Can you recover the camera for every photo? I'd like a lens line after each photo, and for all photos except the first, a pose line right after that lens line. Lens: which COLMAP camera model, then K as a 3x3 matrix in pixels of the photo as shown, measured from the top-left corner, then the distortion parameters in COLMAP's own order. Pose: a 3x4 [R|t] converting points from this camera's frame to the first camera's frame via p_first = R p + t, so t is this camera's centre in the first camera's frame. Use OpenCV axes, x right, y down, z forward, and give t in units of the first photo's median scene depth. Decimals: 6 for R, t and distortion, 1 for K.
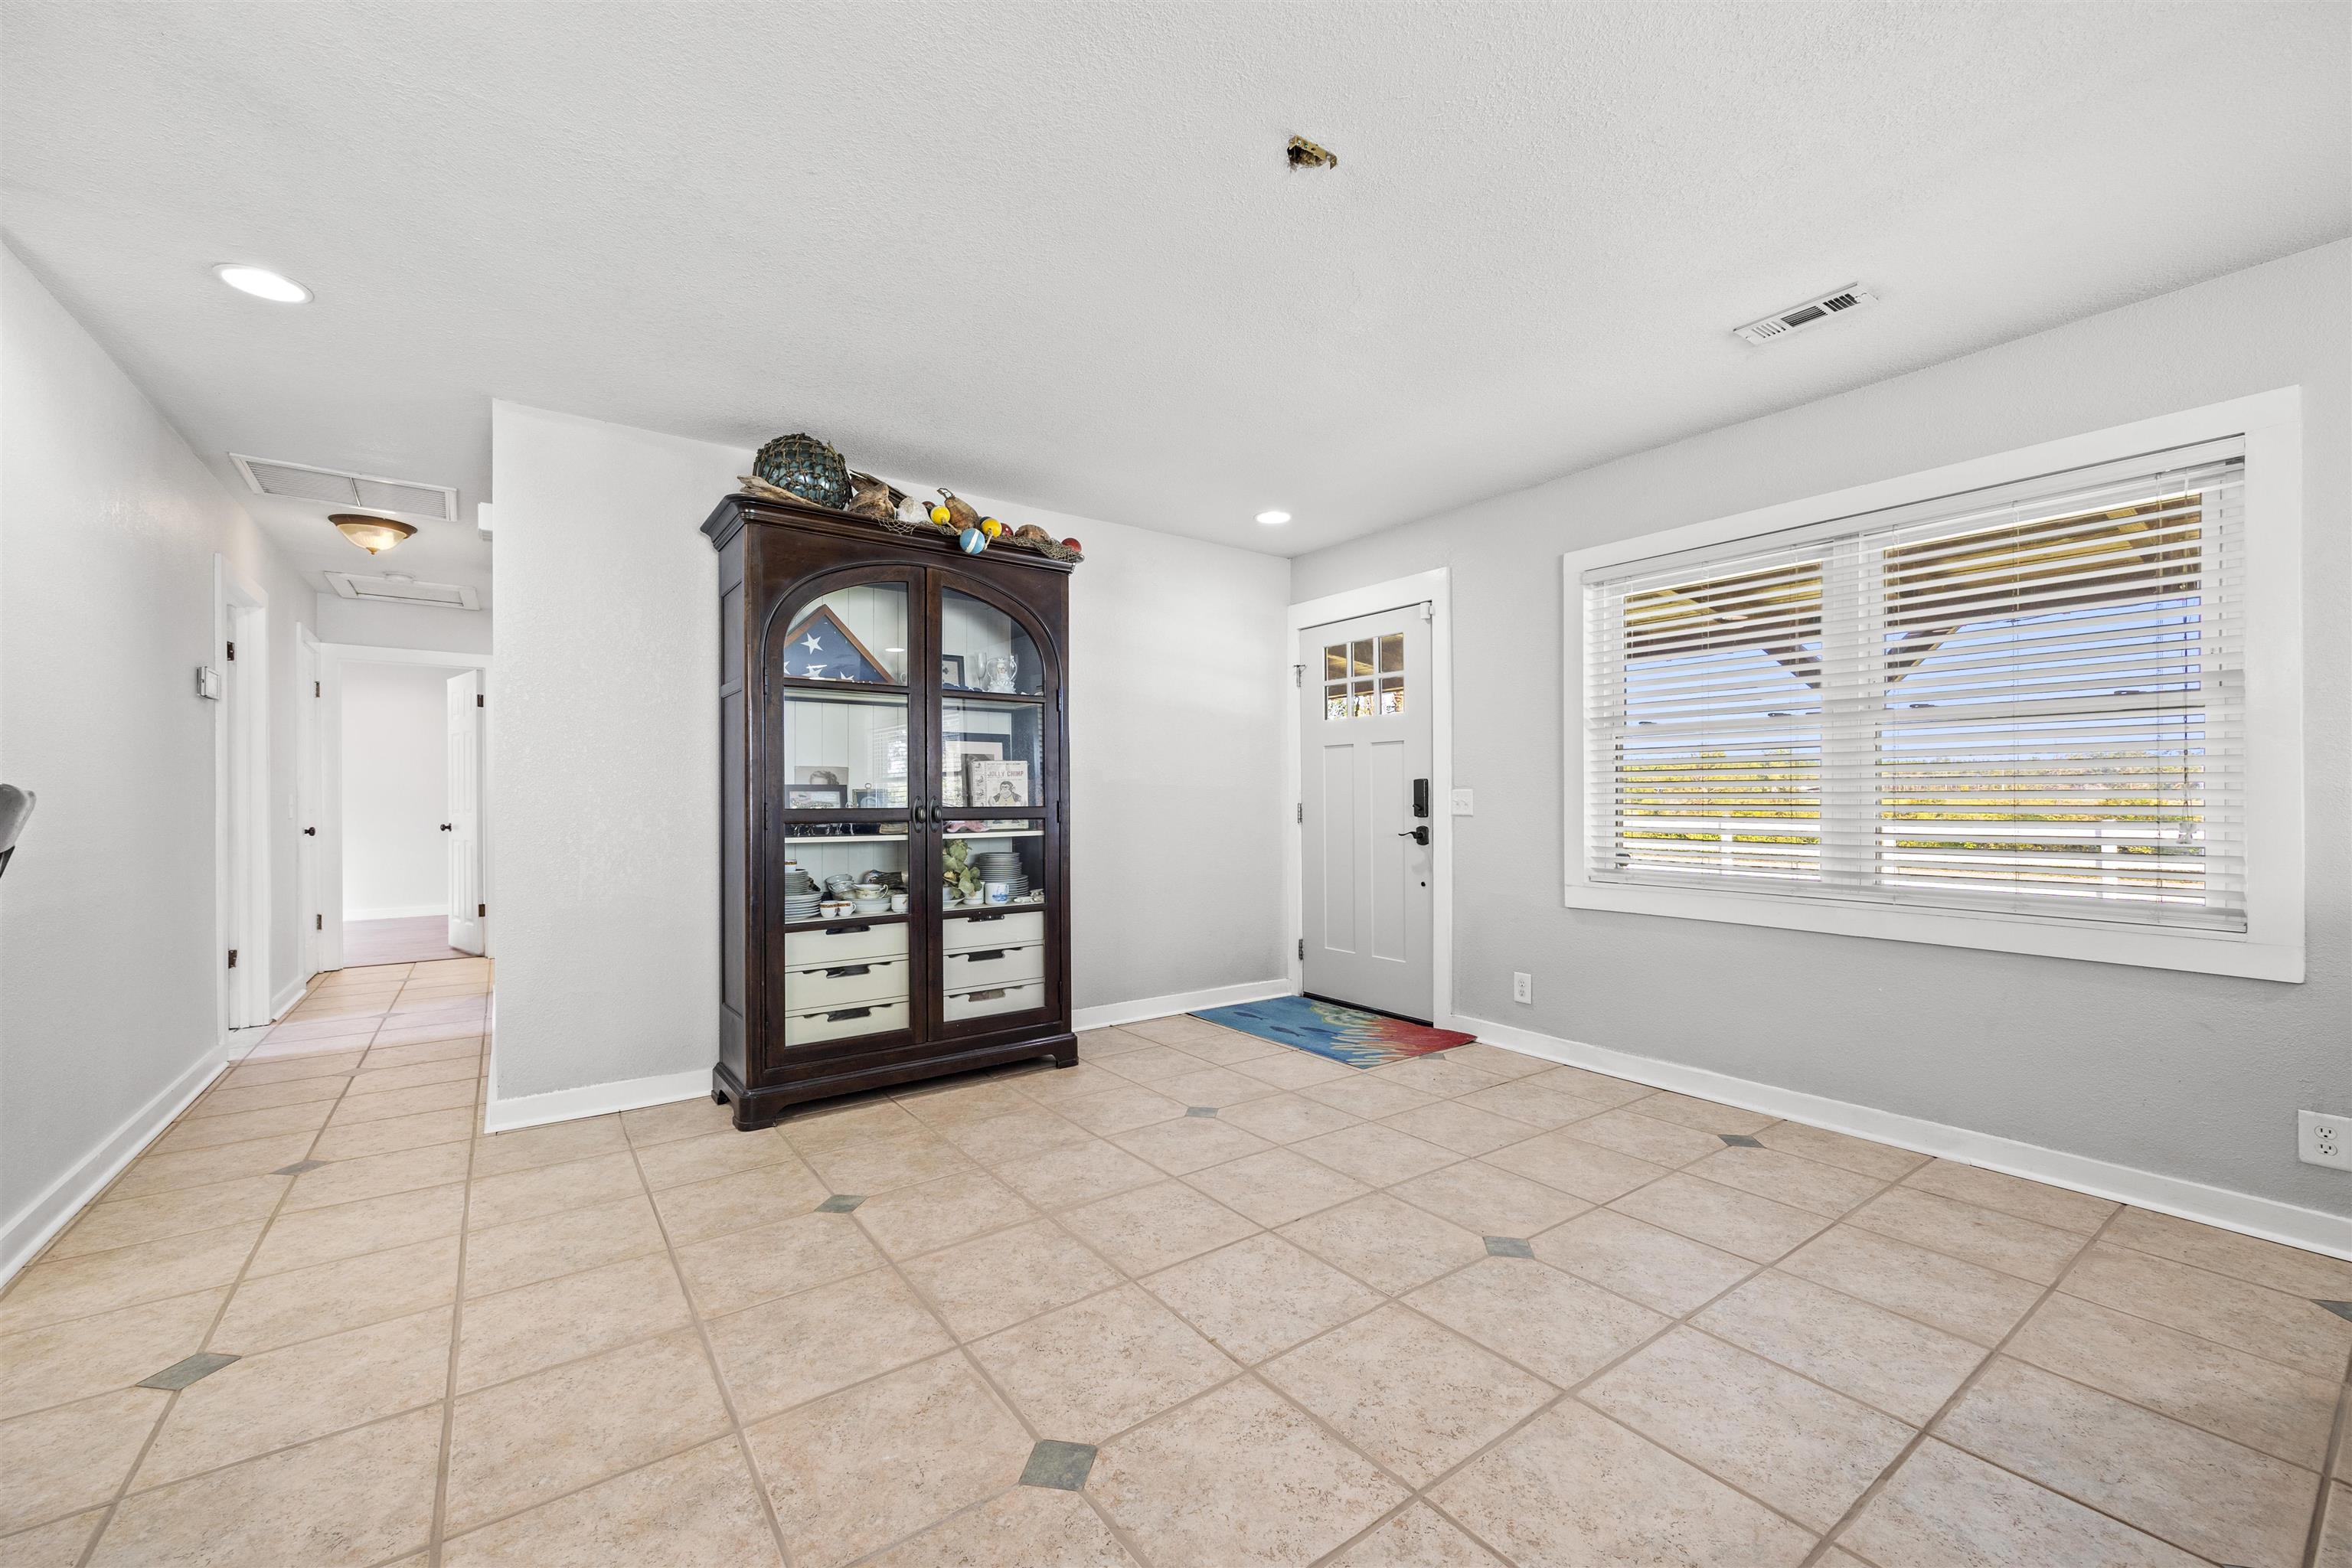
lens RADIAL K [[944.3, 0, 1175.8], [0, 944.3, 789.7], [0, 0, 1]] dist [0.012048, 0.000236]
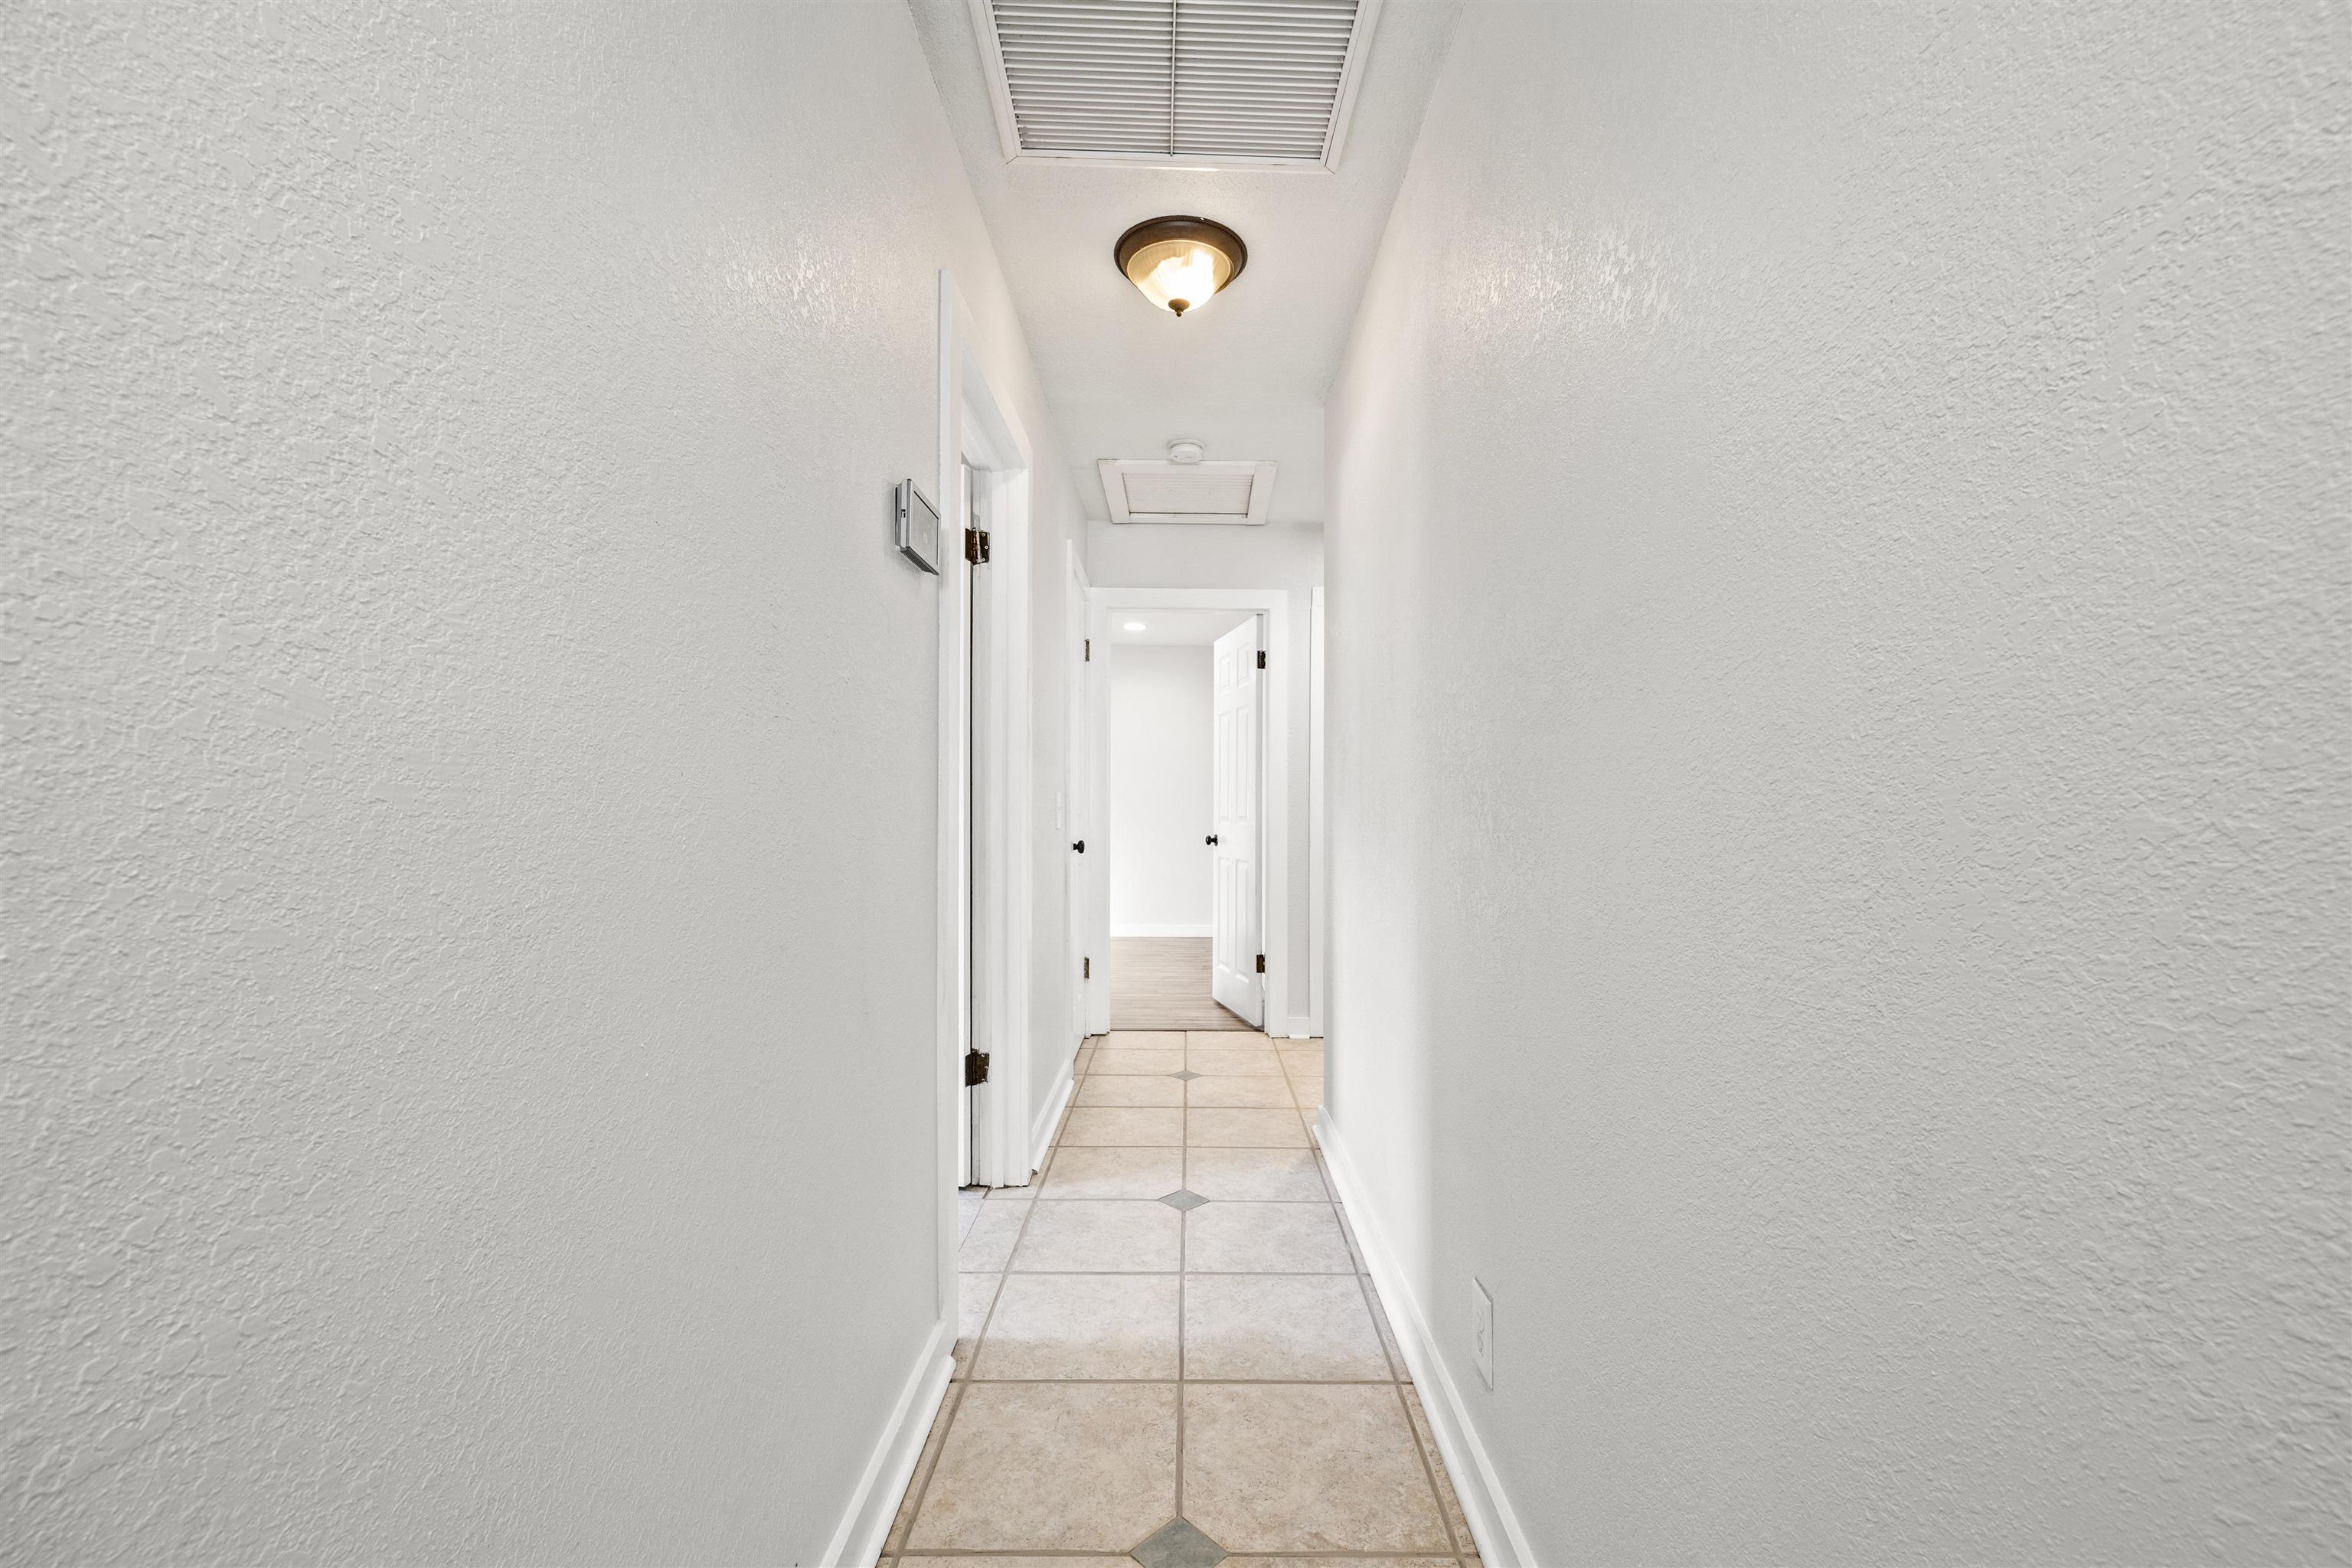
lens RADIAL K [[944.3, 0, 1176.5], [0, 944.3, 783.2], [0, 0, 1]] dist [0.012048, 0.000236]
pose [[0.805332, 0.009421, -0.592749, -0.411264], [-0.008348, 0.999955, 0.004552, -0.007116], [0.592765, 0.001282, 0.805374, 0.452939]]
